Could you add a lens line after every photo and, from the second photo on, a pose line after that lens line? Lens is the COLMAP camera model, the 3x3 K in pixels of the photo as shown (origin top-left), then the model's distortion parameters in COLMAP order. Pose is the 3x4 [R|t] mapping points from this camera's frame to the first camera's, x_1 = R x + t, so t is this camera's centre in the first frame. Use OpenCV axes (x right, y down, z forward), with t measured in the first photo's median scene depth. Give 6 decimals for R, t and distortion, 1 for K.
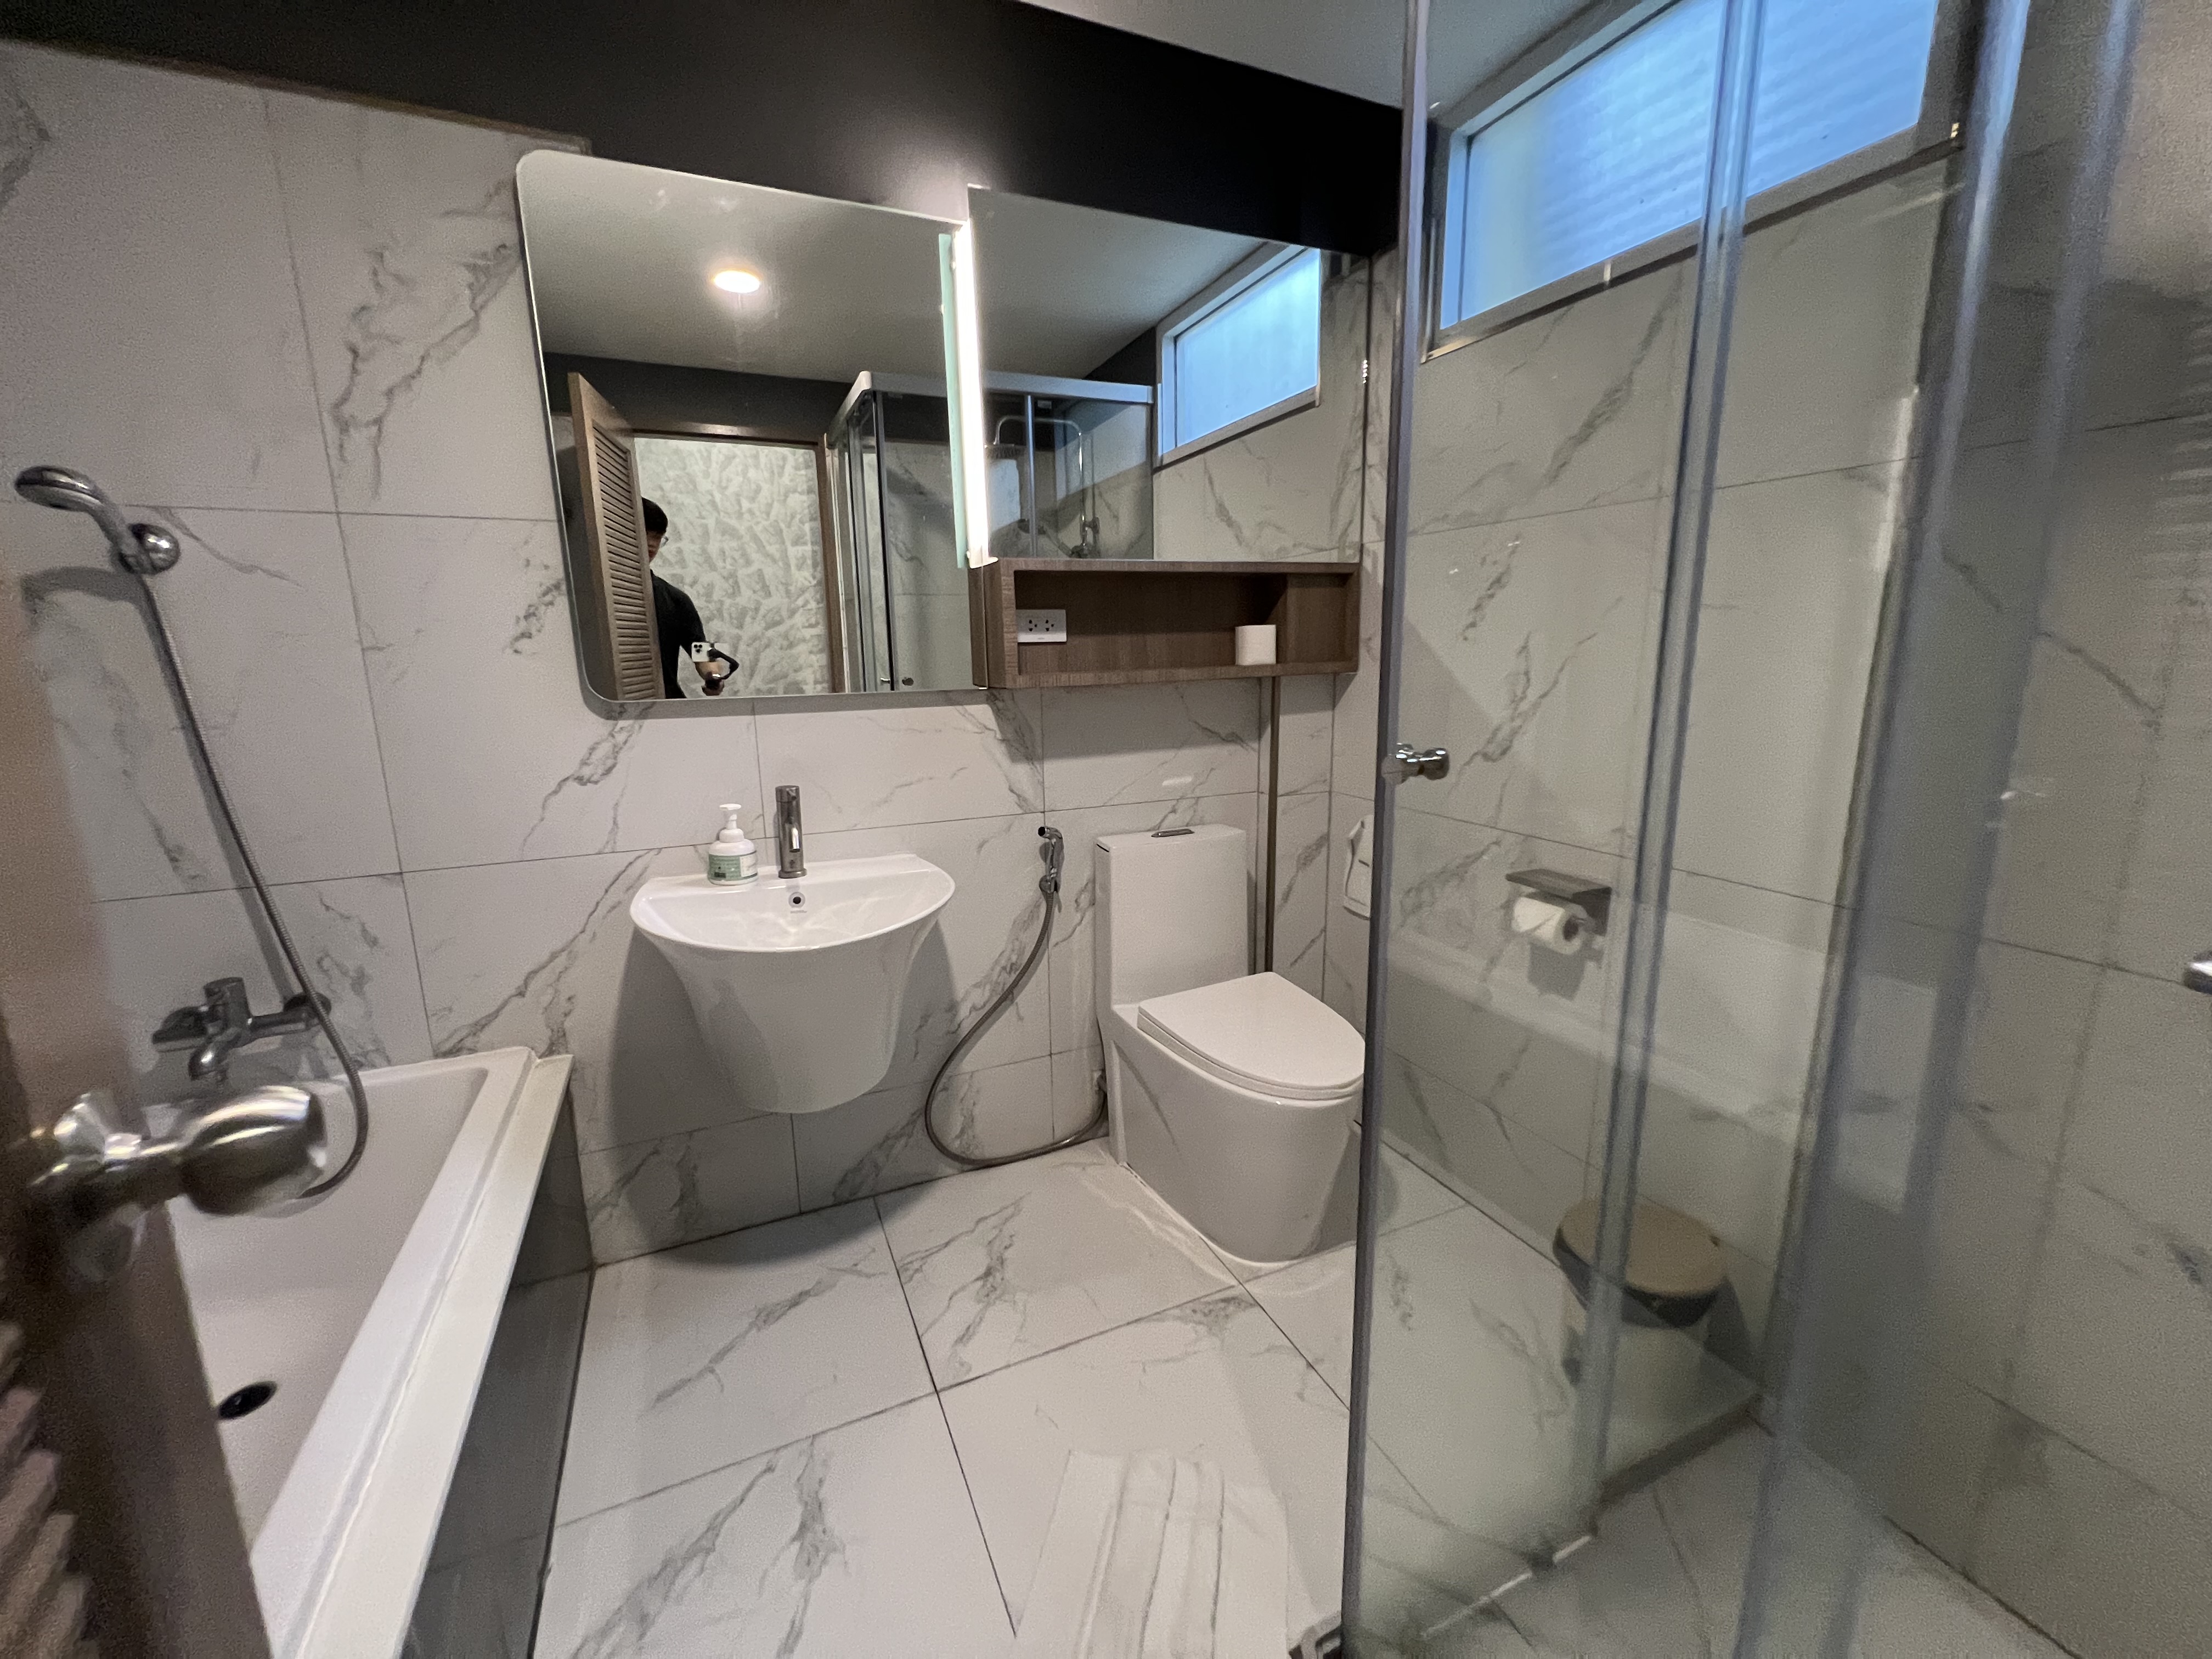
lens RADIAL K [[891.4, 0, 1104.1], [0, 891.4, 823.6], [0, 0, 1]] dist [-0.003111, 0.001952]
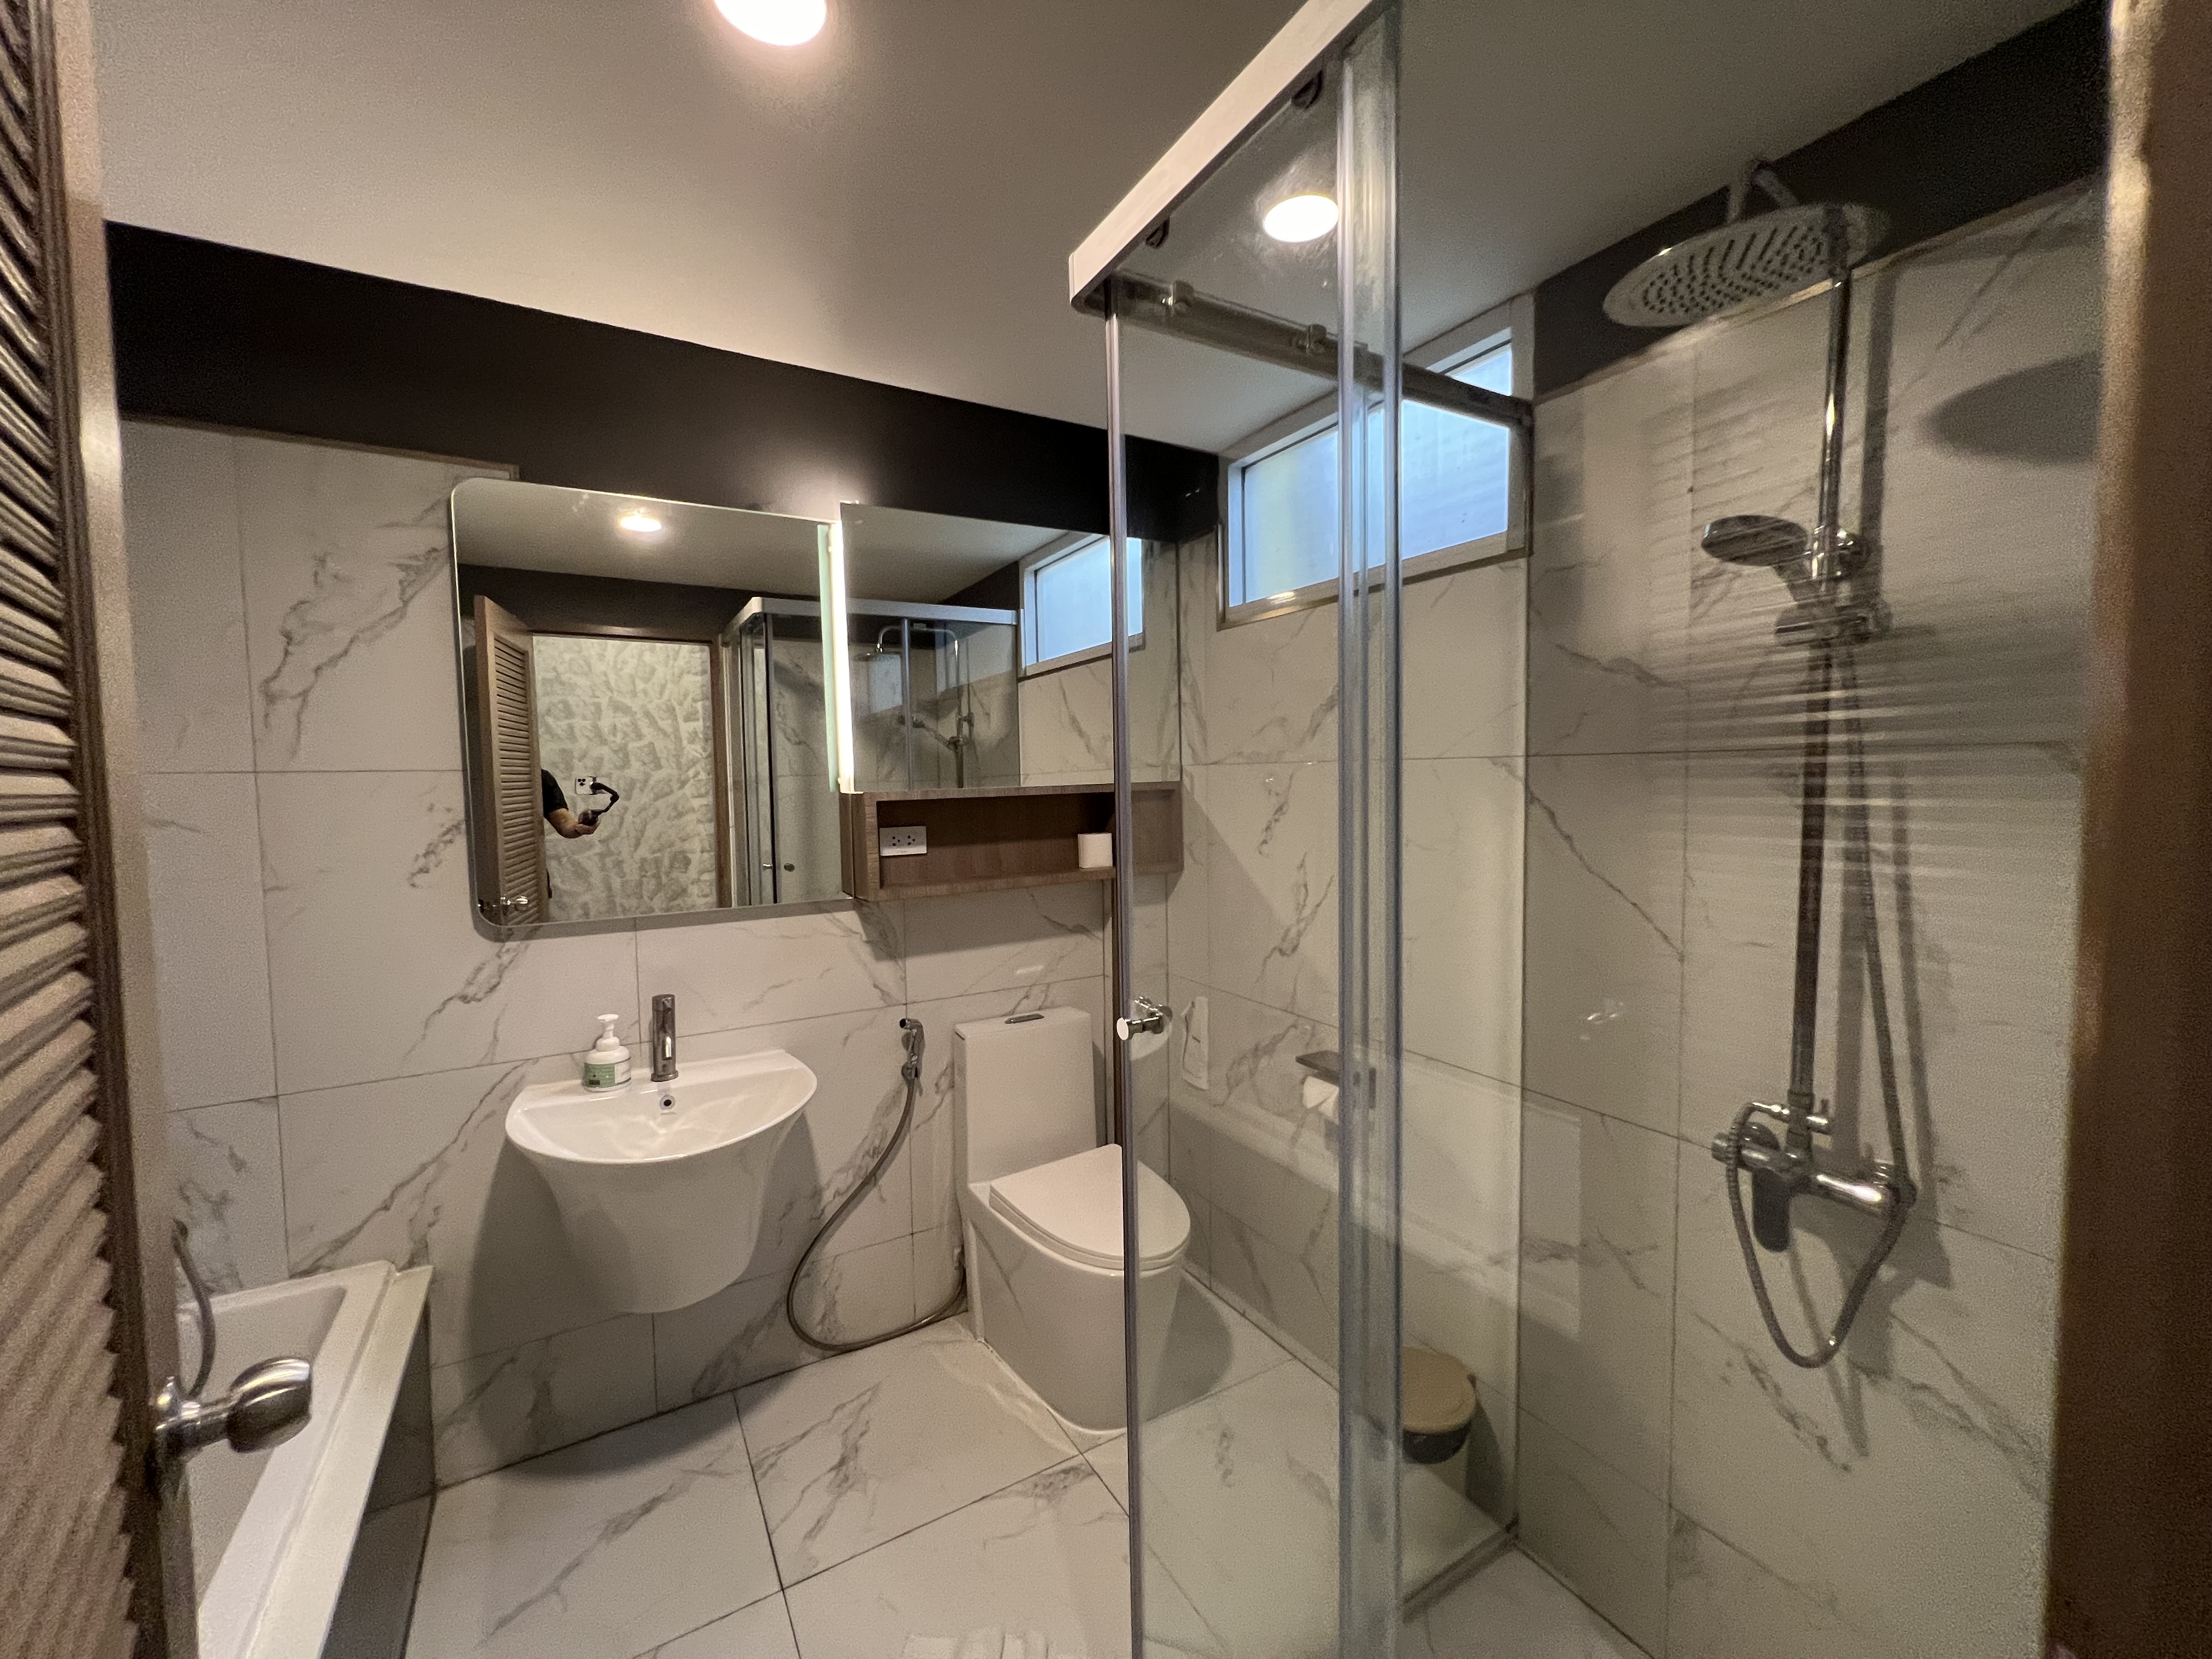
lens RADIAL K [[891.4, 0, 1104.1], [0, 891.4, 824.0], [0, 0, 1]] dist [-0.003111, 0.001952]
pose [[0.994026, -0.006661, 0.108939, 0.068505], [0.022626, 0.989029, -0.145981, -0.079363], [-0.106771, 0.147573, 0.983271, -0.176080]]
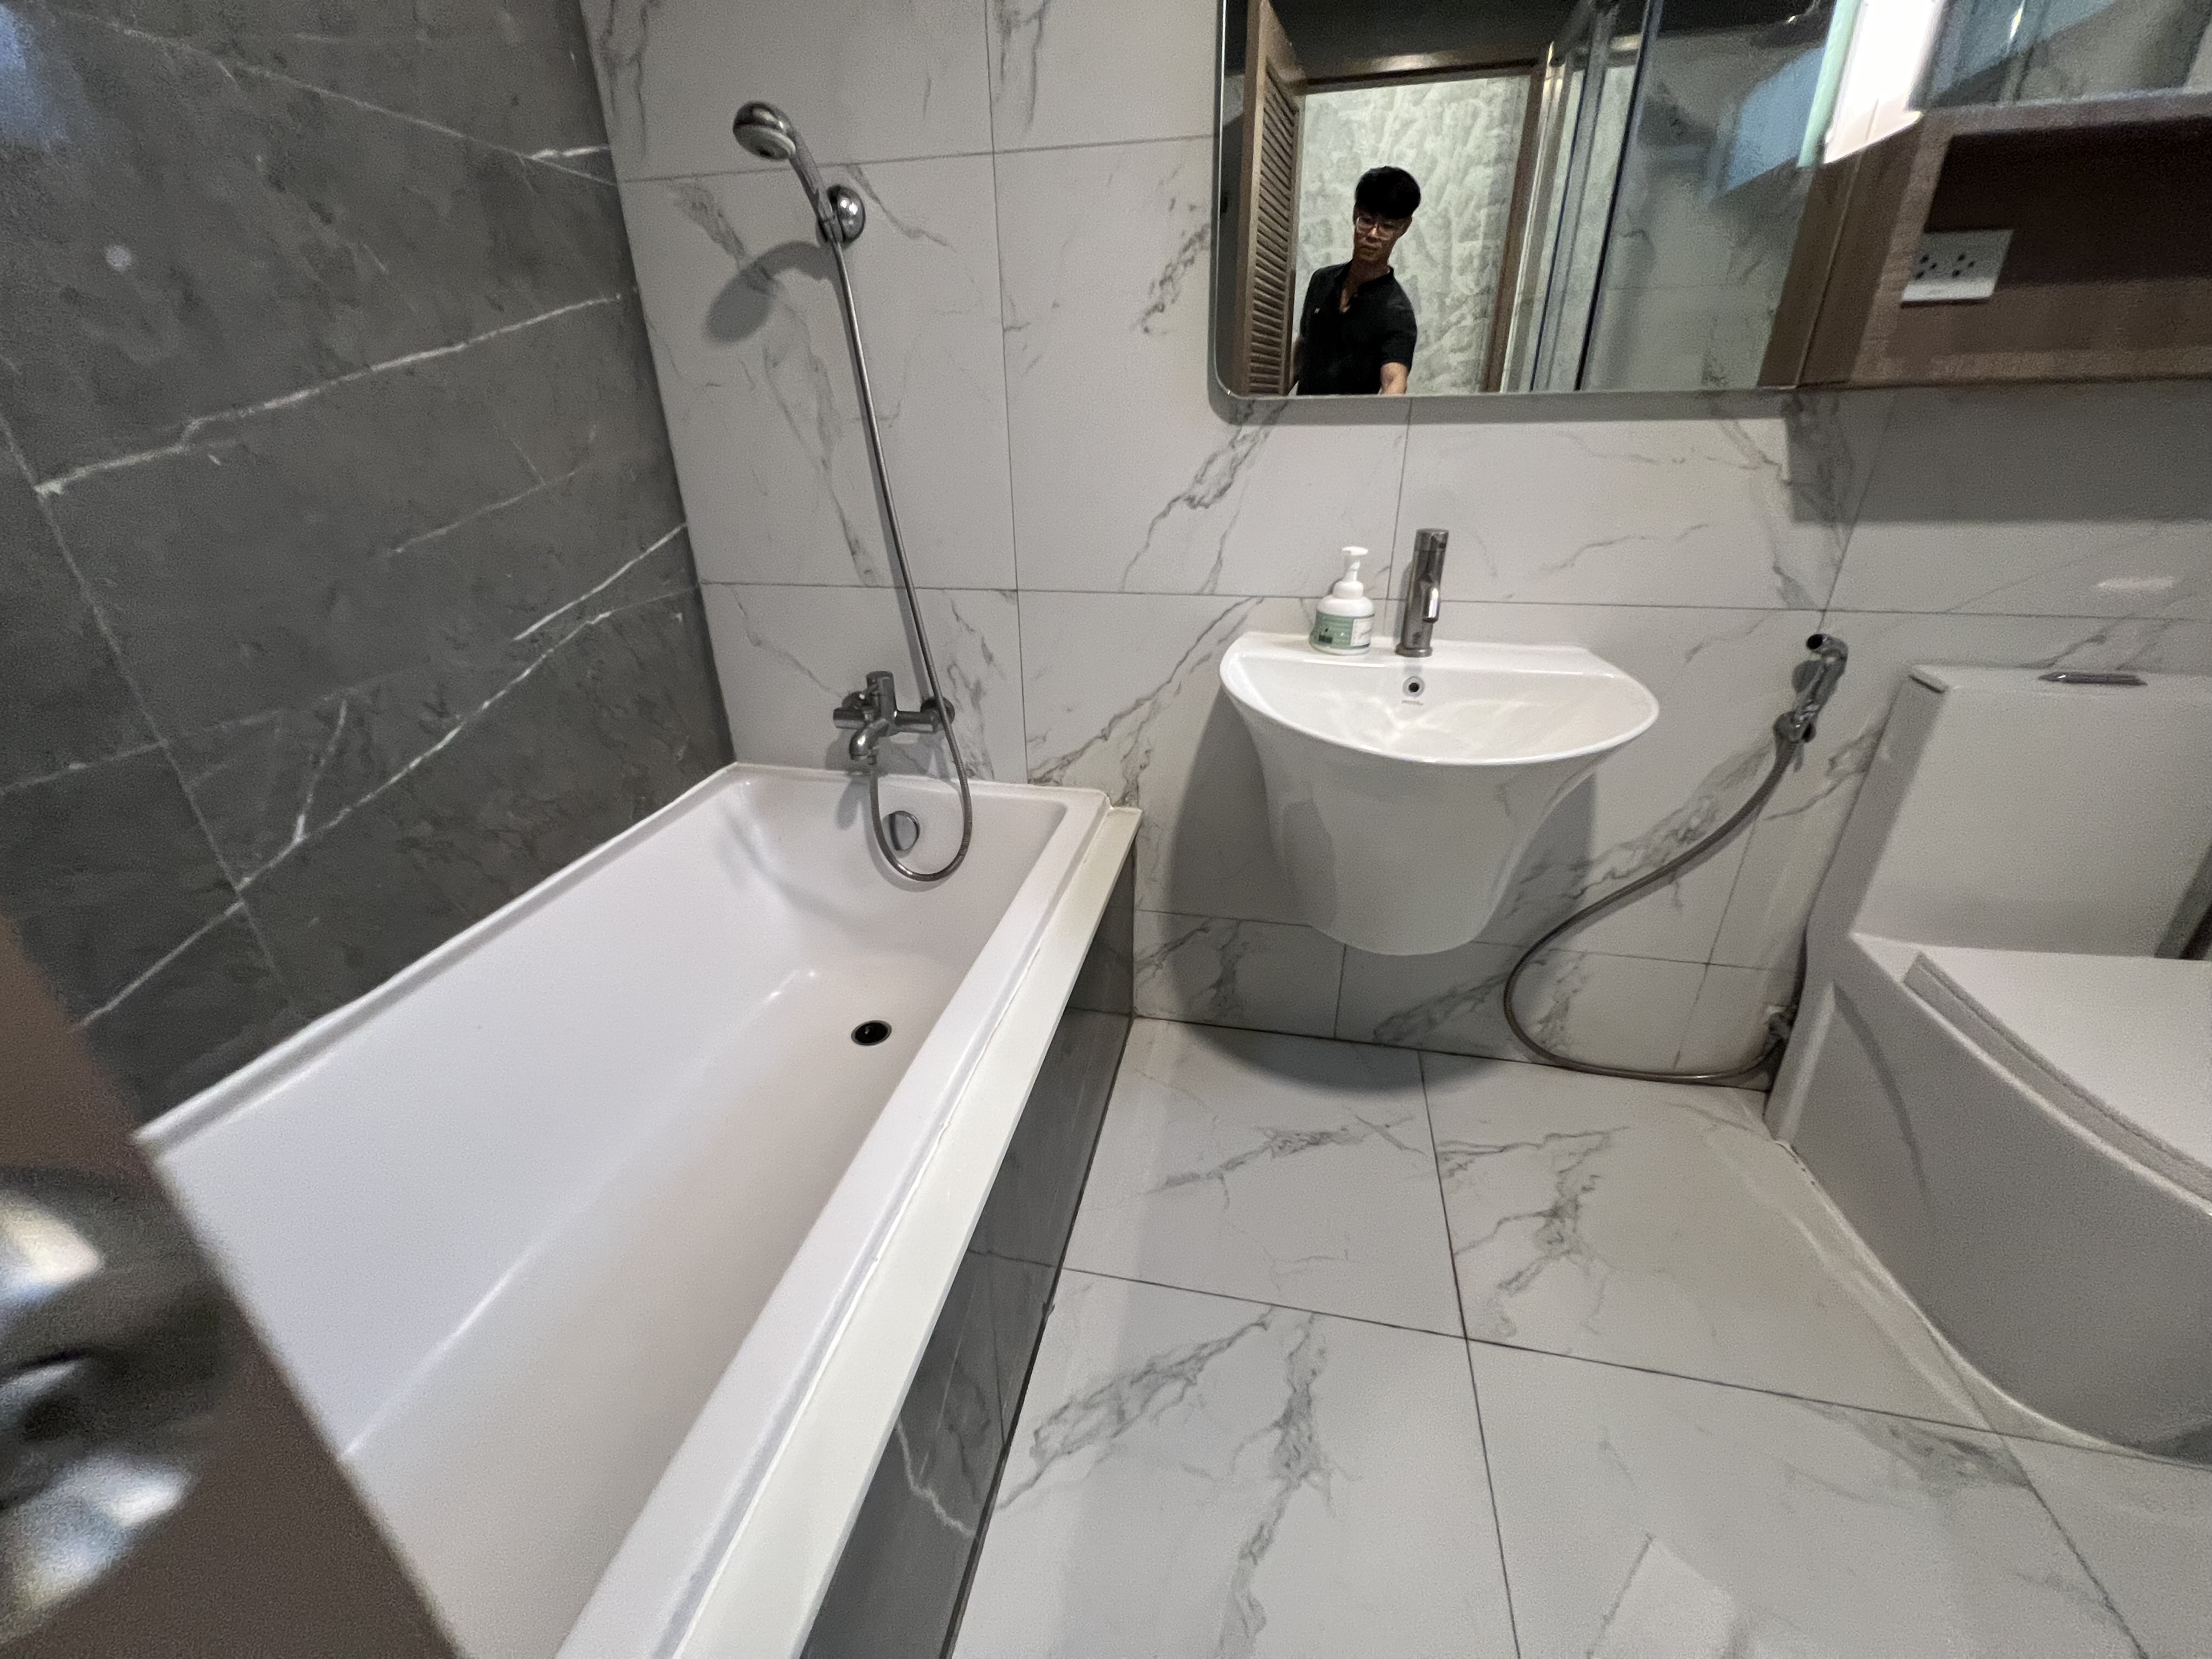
lens RADIAL K [[893.6, 0, 1102.6], [0, 893.6, 830.0], [0, 0, 1]] dist [-0.002060, 0.000664]
pose [[0.806783, 0.255309, -0.532840, -0.121113], [-0.115602, 0.952601, 0.281403, 0.018108], [0.579429, -0.165434, 0.798056, 0.216888]]
